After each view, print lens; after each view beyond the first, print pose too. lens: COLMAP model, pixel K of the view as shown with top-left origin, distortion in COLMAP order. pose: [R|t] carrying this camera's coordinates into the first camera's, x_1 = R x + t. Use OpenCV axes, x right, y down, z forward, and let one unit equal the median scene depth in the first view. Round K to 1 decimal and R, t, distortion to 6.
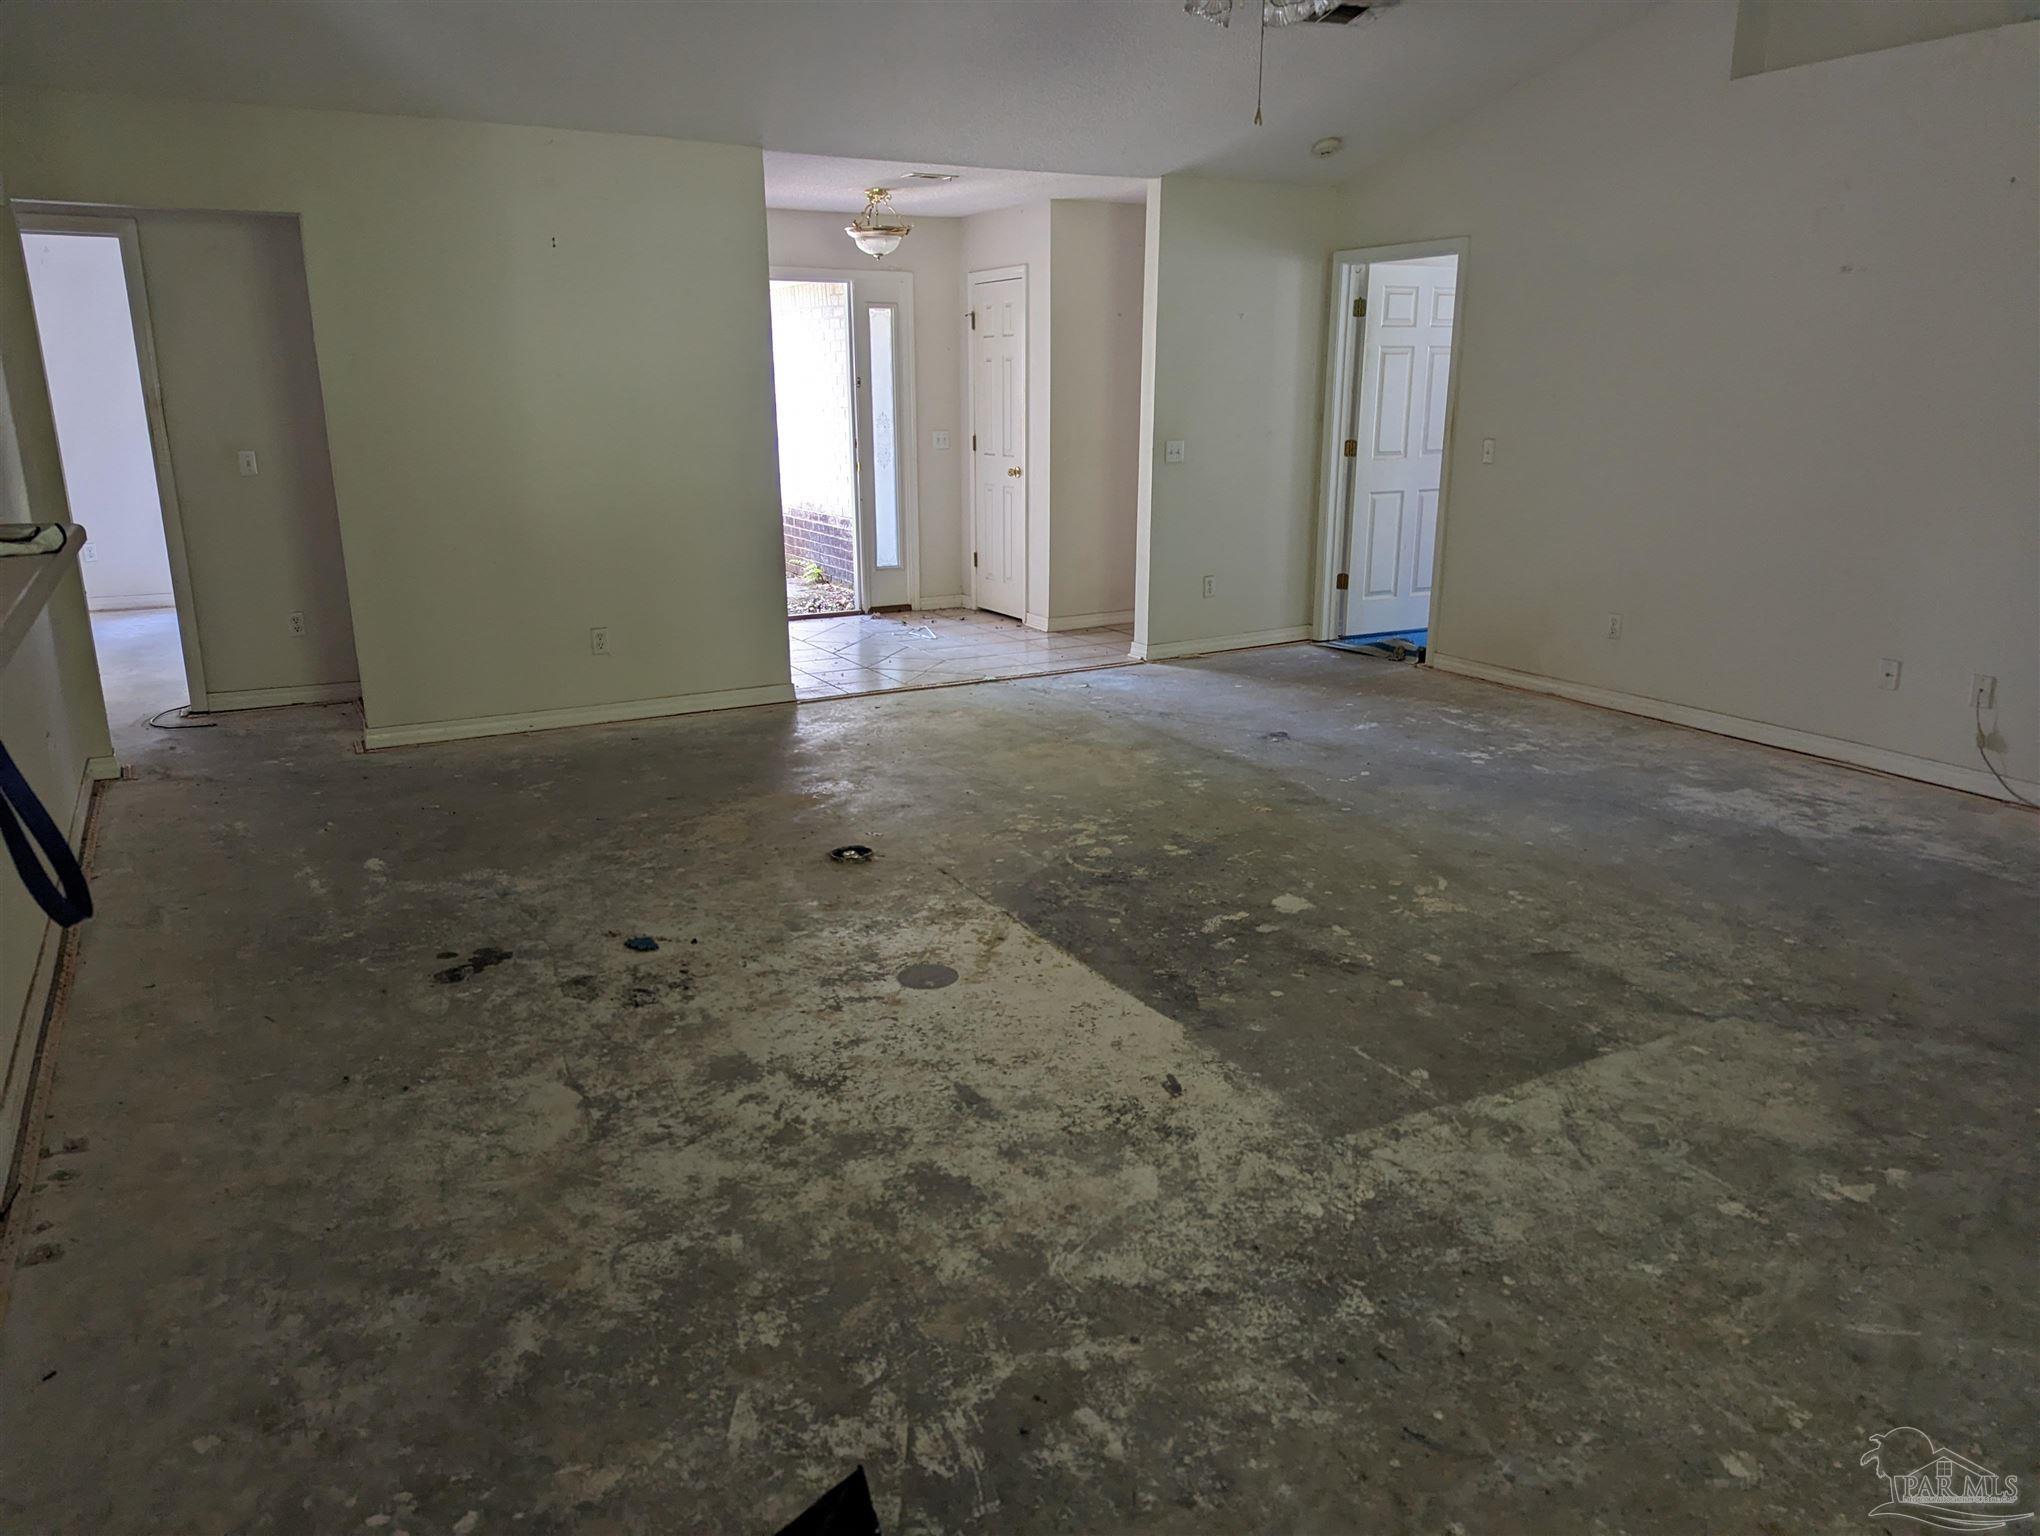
lens RADIAL K [[1422.5, 0, 1021.4], [0, 1422.5, 771.3], [0, 0, 1]] dist [0.028994, -0.031058]
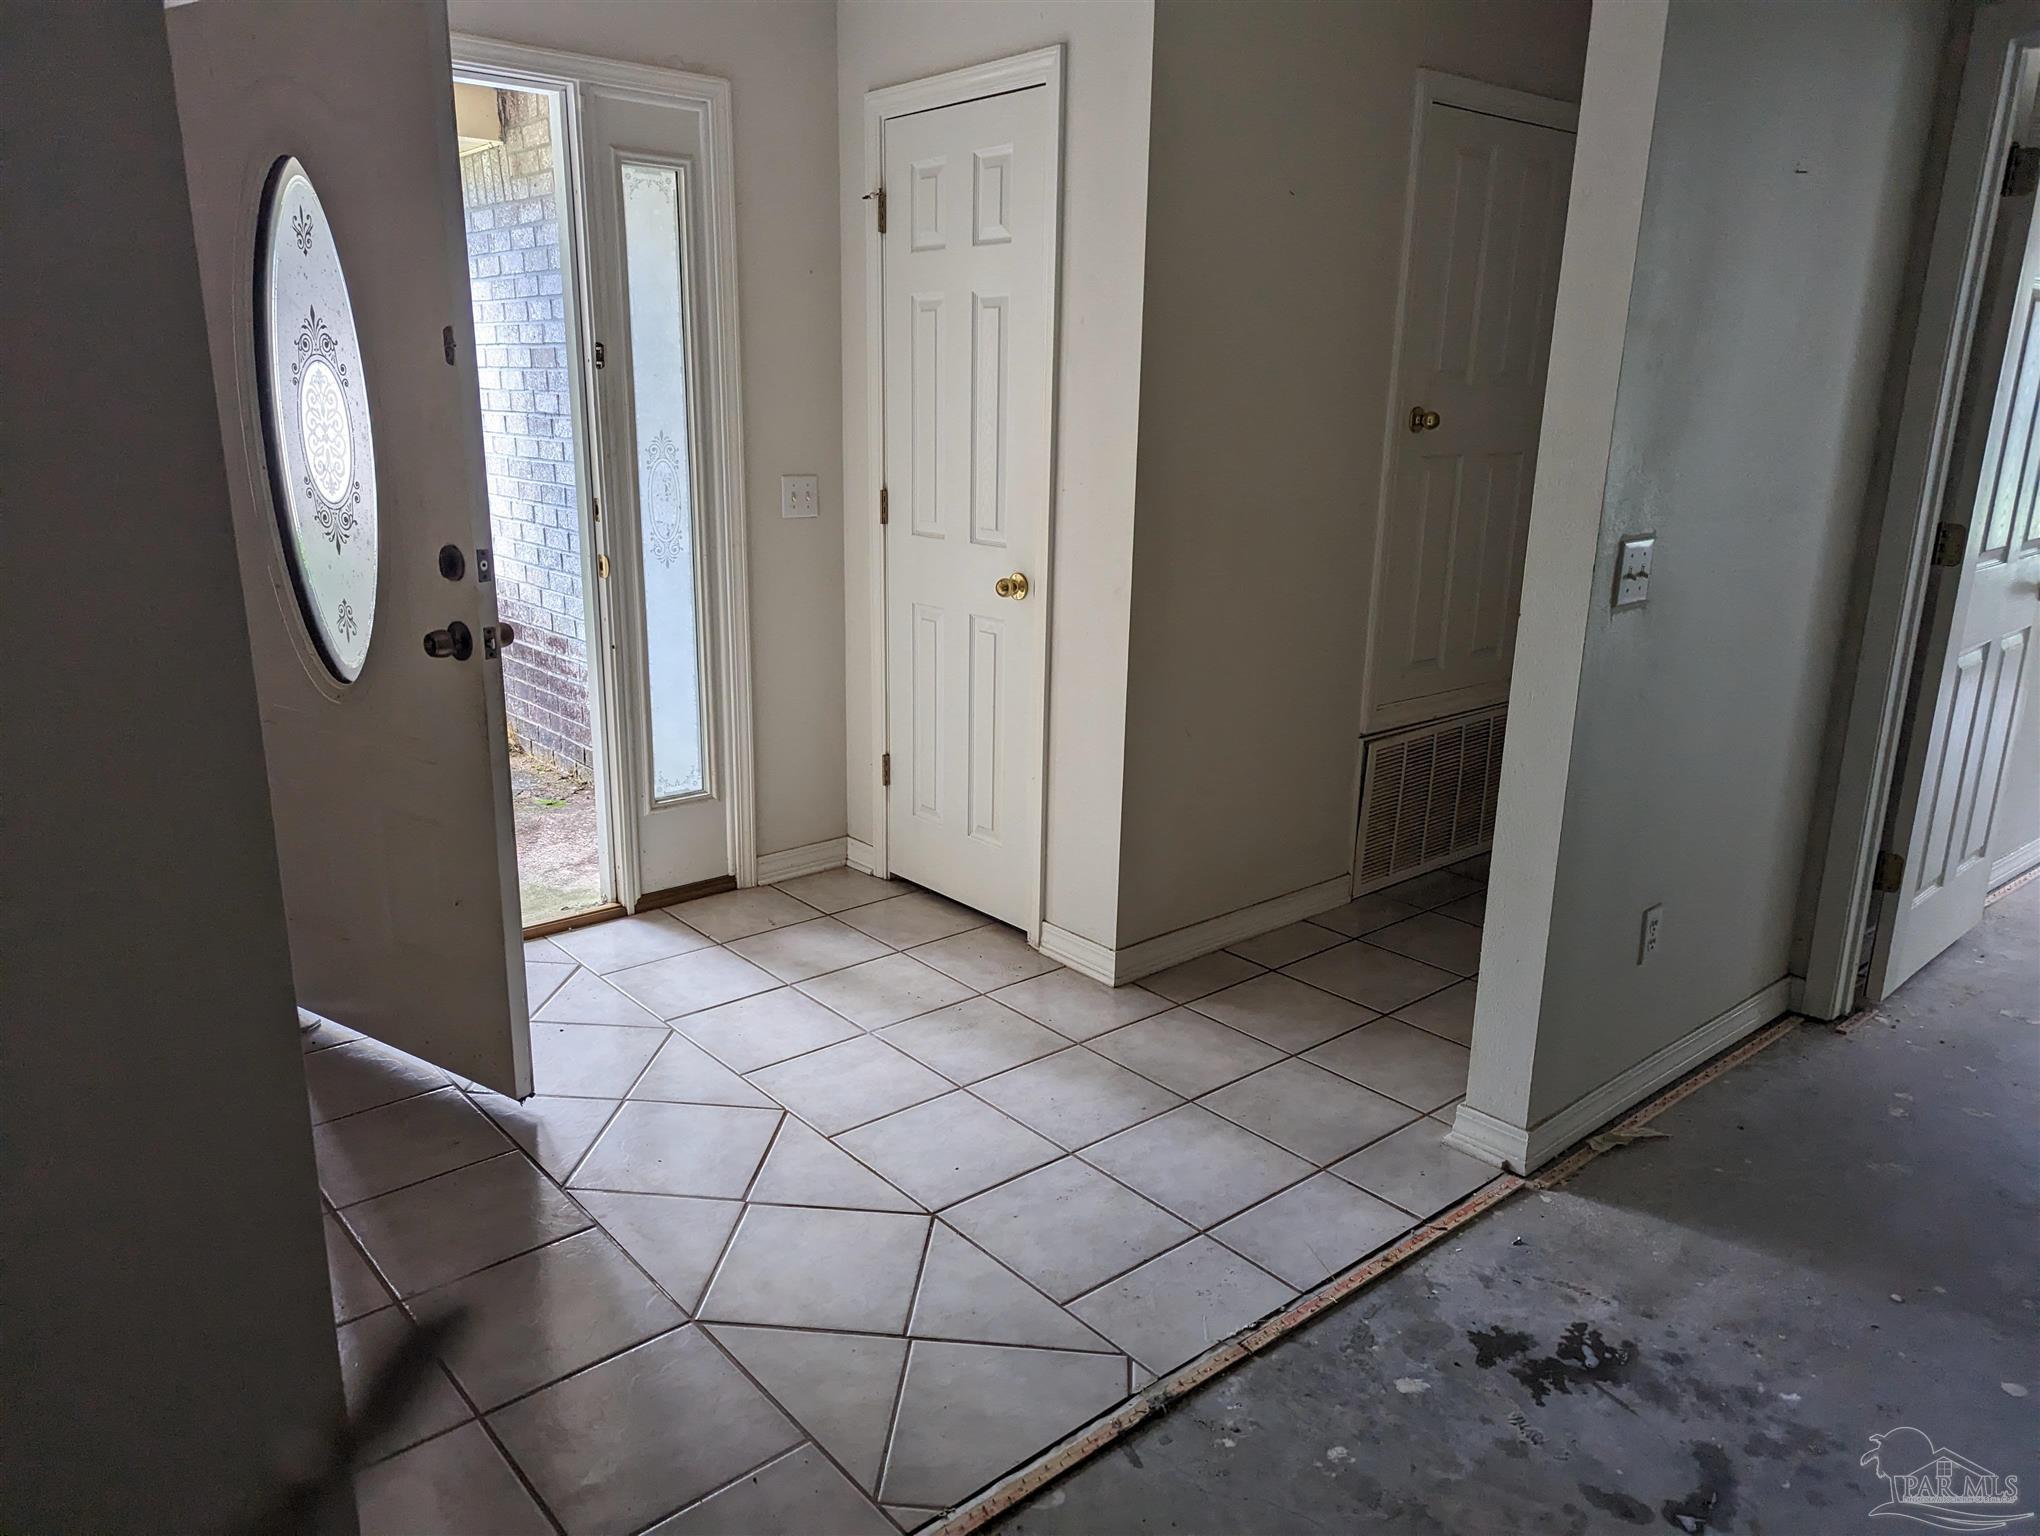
lens RADIAL K [[1422.5, 0, 1018.8], [0, 1422.5, 766.1], [0, 0, 1]] dist [0.028994, -0.031058]
pose [[0.979544, -0.034119, 0.198316, -0.082077], [0.037439, 0.999214, -0.013014, -0.149578], [-0.197716, 0.020173, 0.980052, 0.592700]]
